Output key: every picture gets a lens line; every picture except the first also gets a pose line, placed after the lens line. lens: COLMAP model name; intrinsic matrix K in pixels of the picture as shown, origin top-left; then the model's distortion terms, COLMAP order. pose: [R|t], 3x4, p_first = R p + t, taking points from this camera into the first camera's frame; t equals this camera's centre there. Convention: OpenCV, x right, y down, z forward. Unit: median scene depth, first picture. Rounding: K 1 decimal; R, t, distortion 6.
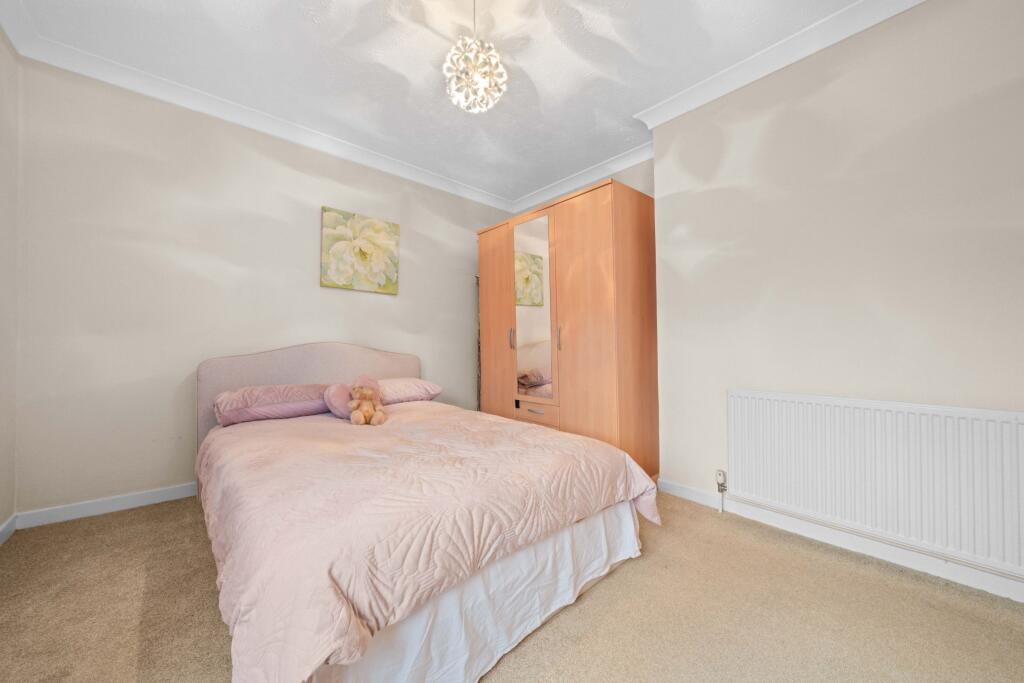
lens RADIAL K [[362.9, 0, 512.0], [0, 362.9, 341.5], [0, 0, 1]] dist [-0.000091, -0.000042]
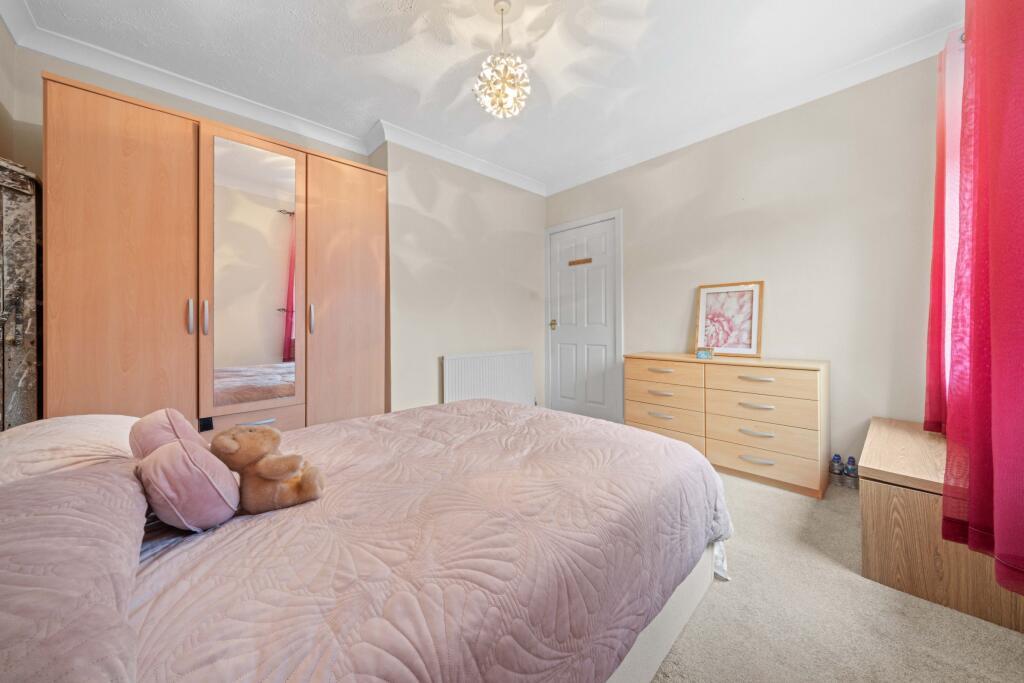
lens RADIAL K [[352.9, 0, 505.5], [0, 352.9, 326.6], [0, 0, 1]] dist [0.000107, -0.000005]
pose [[-0.017245, -0.001975, 0.999849, -0.799094], [-0.004563, 0.999988, 0.001897, 0.005847], [-0.999841, -0.004529, -0.017253, 0.684857]]
